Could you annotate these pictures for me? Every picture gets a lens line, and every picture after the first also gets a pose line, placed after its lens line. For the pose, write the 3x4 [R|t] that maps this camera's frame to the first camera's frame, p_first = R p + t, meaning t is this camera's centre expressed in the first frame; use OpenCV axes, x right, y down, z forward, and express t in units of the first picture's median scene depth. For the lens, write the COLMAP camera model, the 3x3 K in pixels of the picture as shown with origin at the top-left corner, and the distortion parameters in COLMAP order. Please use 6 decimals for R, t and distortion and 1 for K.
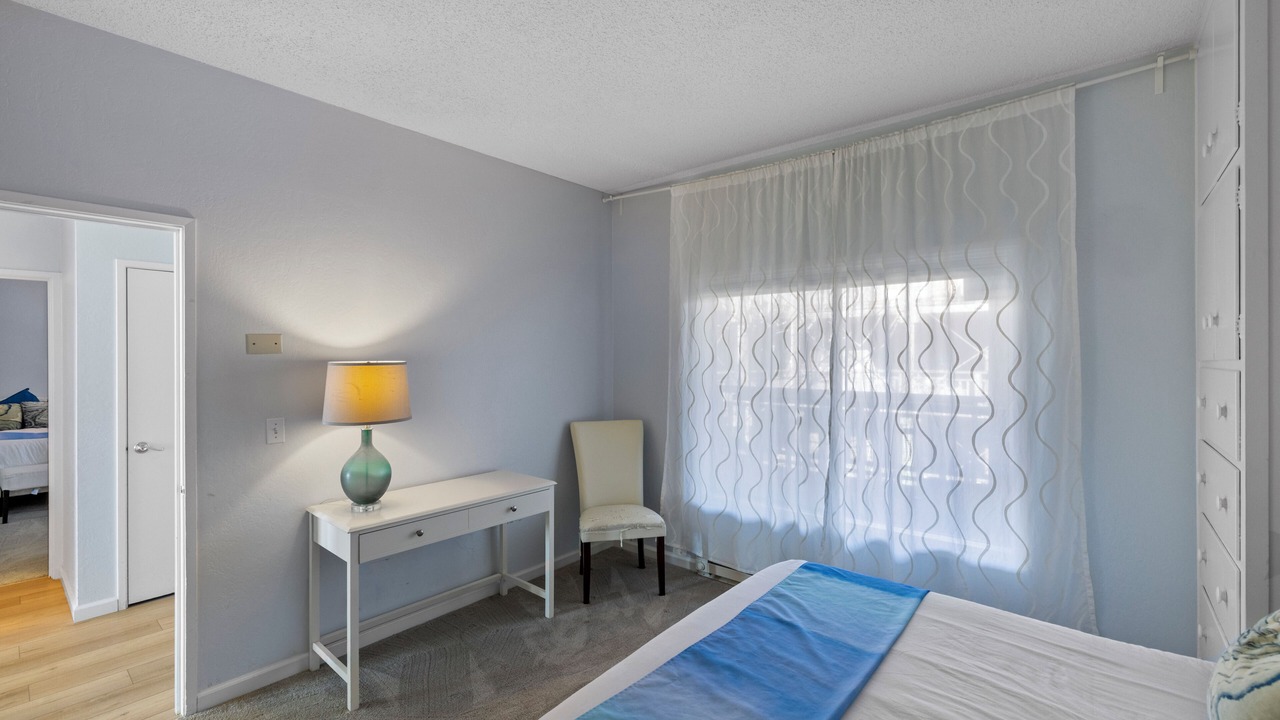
lens RADIAL K [[543.3, 0, 643.8], [0, 543.3, 358.9], [0, 0, 1]] dist [-0.001016, -0.000112]
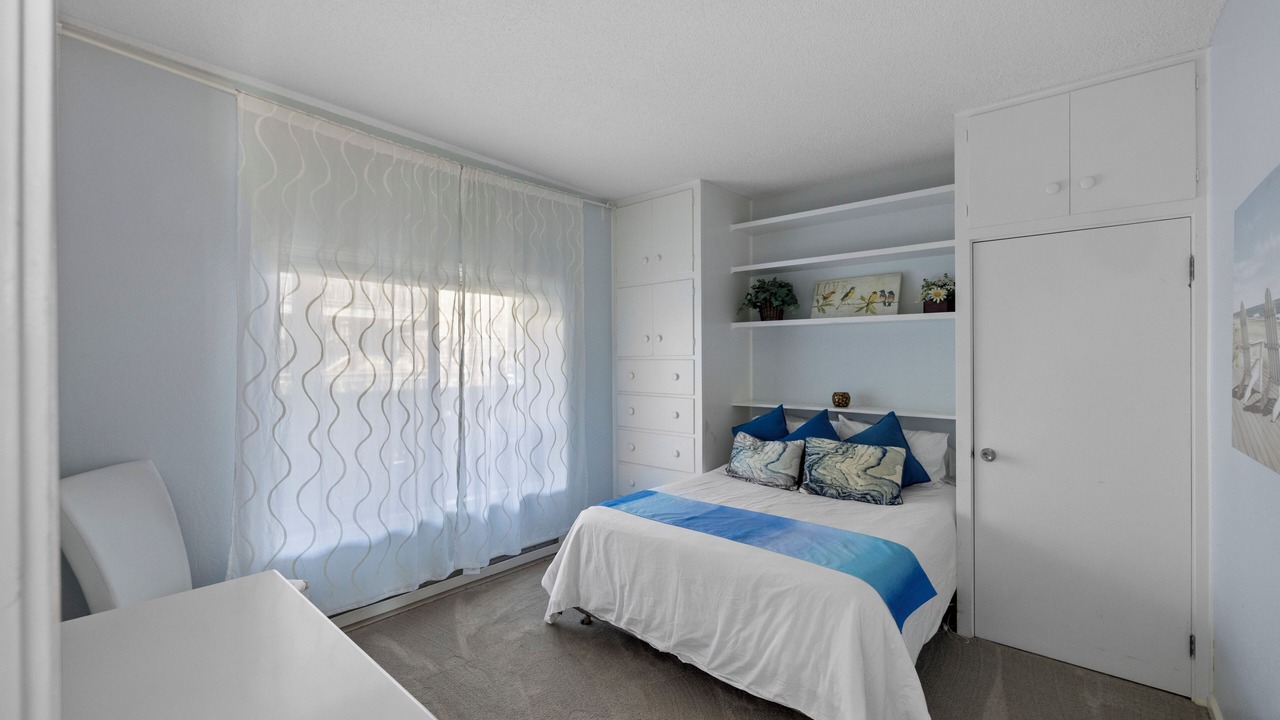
lens RADIAL K [[543.3, 0, 643.8], [0, 543.3, 358.9], [0, 0, 1]] dist [-0.001016, -0.000112]
pose [[-0.002639, -0.005974, 0.999979, -0.914048], [-0.001953, 0.999980, 0.005969, 0.000415], [-0.999995, -0.001938, -0.002651, 0.772505]]
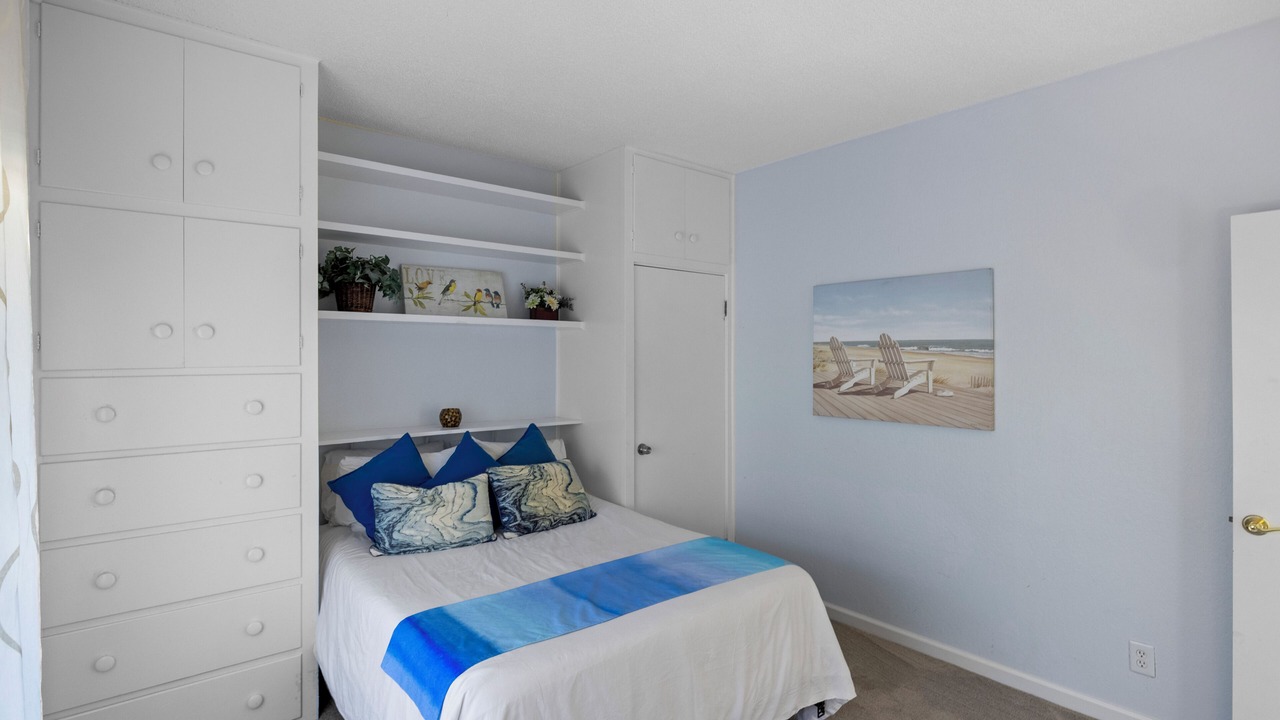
lens RADIAL K [[613.6, 0, 640.1], [0, 613.6, 351.2], [0, 0, 1]] dist [-0.002531, -0.000371]
pose [[-0.984688, -0.008643, 0.174114, -0.041154], [-0.009337, 0.999951, -0.003168, -0.028460], [-0.174078, -0.004745, -0.984720, 1.521997]]
